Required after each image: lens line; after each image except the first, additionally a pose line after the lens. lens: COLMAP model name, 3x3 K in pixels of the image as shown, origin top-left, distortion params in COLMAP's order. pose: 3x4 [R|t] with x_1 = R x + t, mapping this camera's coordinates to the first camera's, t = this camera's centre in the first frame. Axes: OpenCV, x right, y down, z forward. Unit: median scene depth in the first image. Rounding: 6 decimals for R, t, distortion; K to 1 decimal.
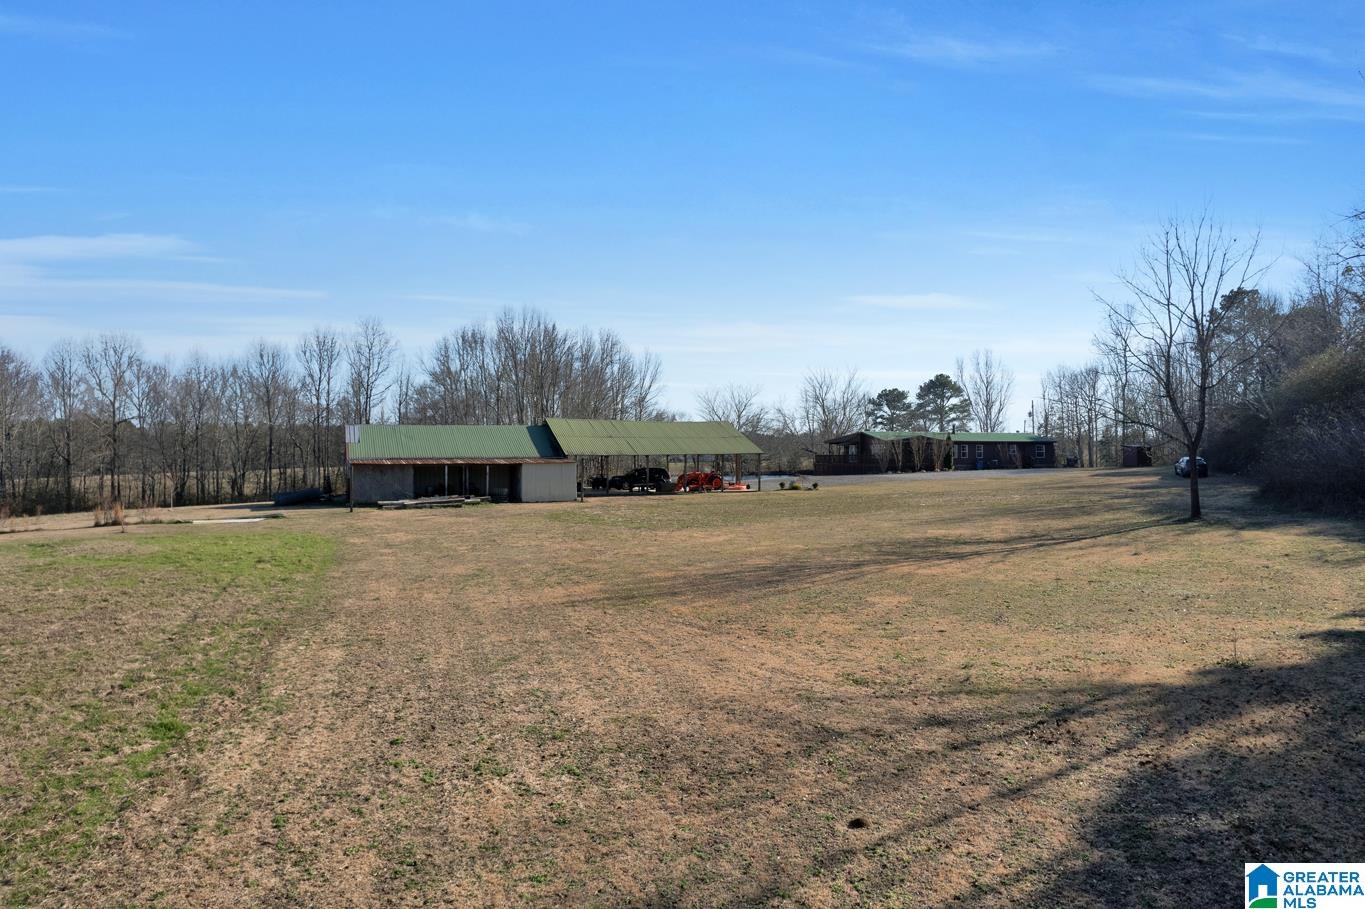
lens RADIAL K [[866.6, 0, 681.1], [0, 866.6, 455.4], [0, 0, 1]] dist [-0.060149, 0.052051]
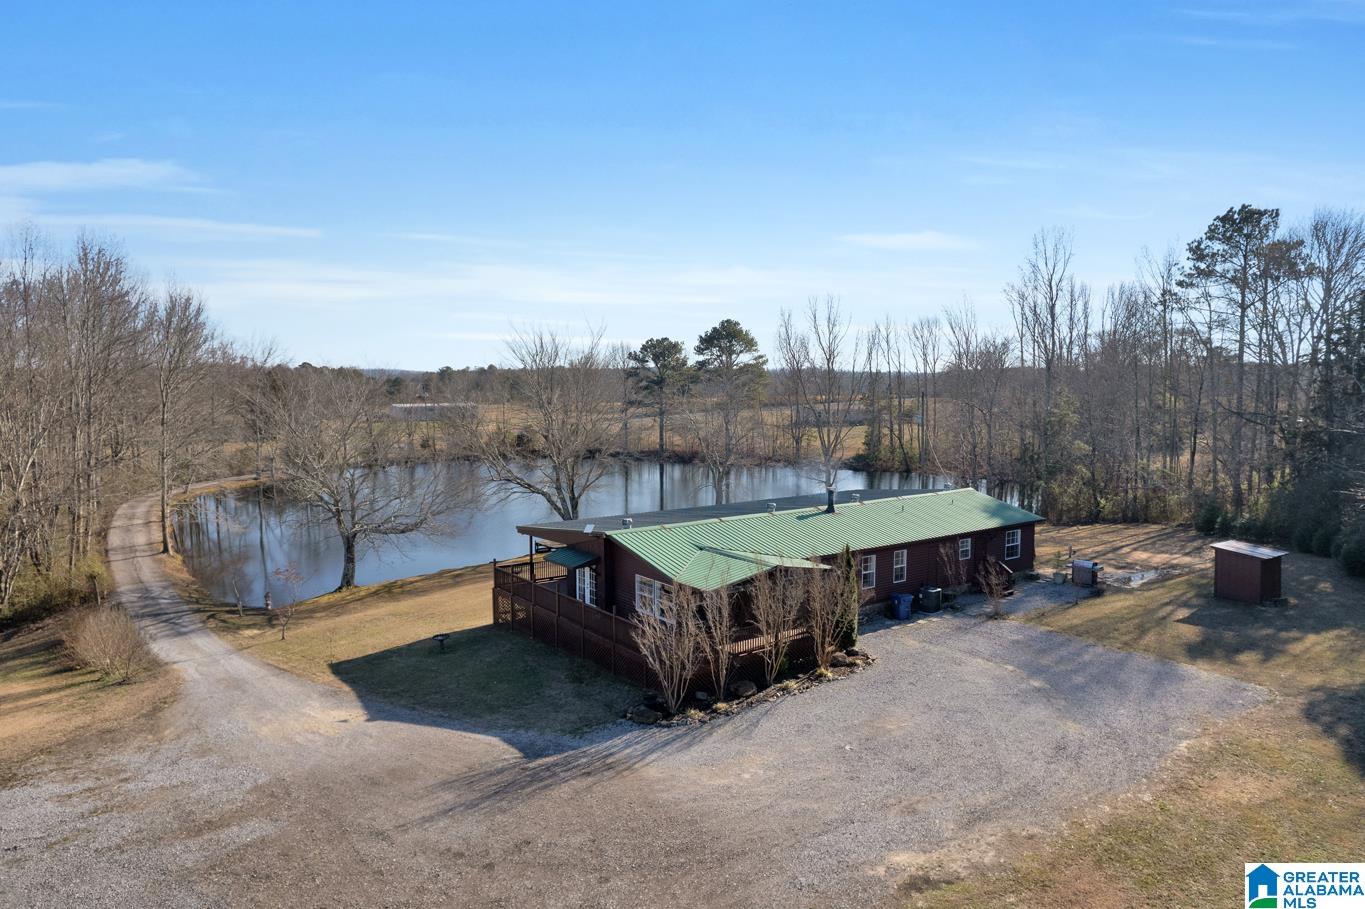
lens RADIAL K [[866.6, 0, 663.6], [0, 866.6, 441.2], [0, 0, 1]] dist [-0.060149, 0.052051]
pose [[0.967959, -0.015323, 0.250642, 0.098810], [-0.002704, 0.997443, 0.071422, -0.065314], [-0.251095, -0.069811, 0.965442, 0.454618]]
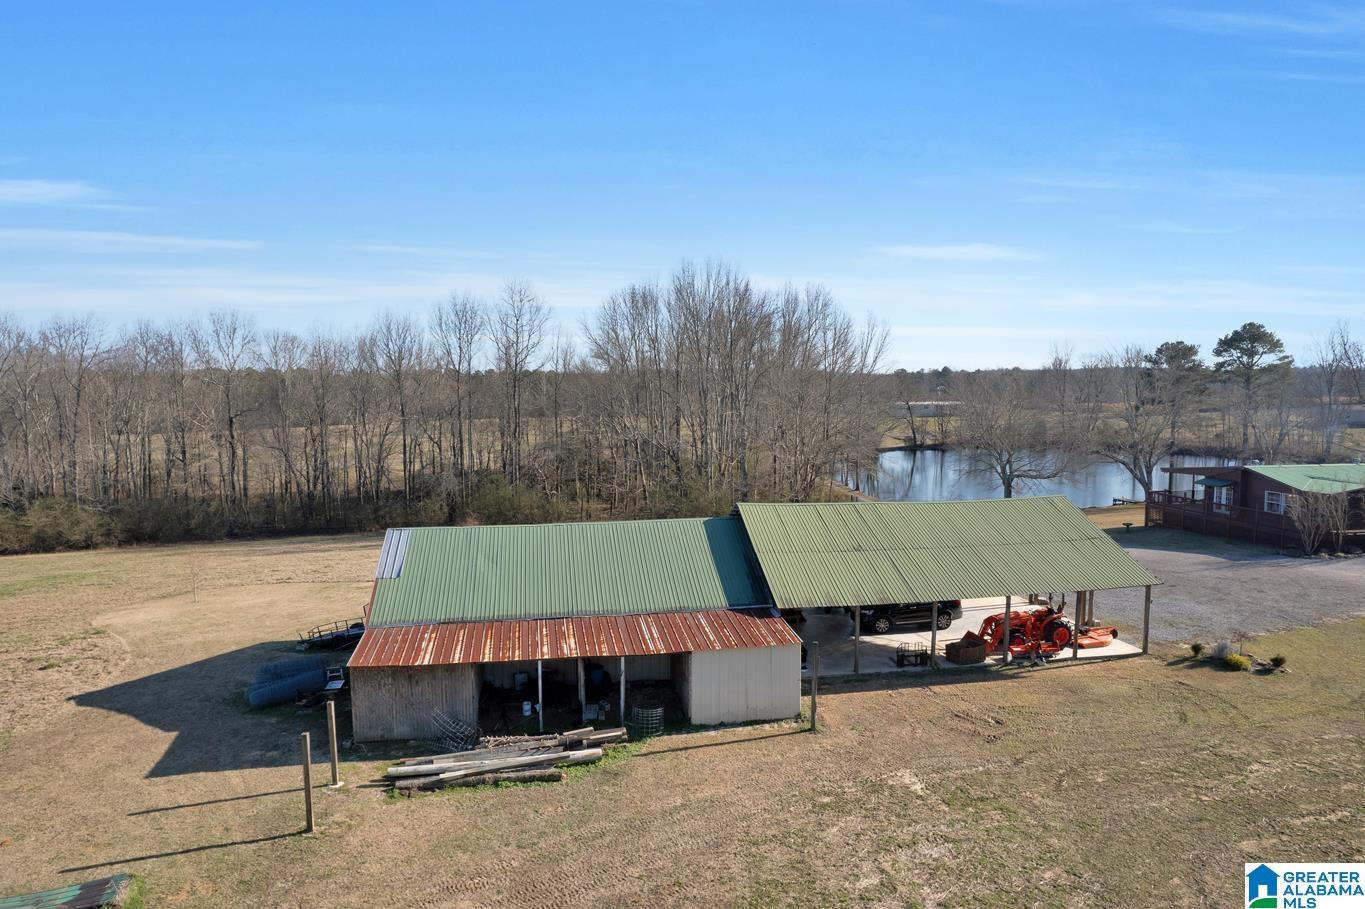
lens RADIAL K [[866.6, 0, 685.5], [0, 866.6, 446.2], [0, 0, 1]] dist [-0.060149, 0.052051]
pose [[0.977814, 0.014790, -0.208954, -0.037839], [0.000876, 0.997207, 0.074680, -0.062112], [0.209475, -0.073206, 0.975070, 0.230633]]
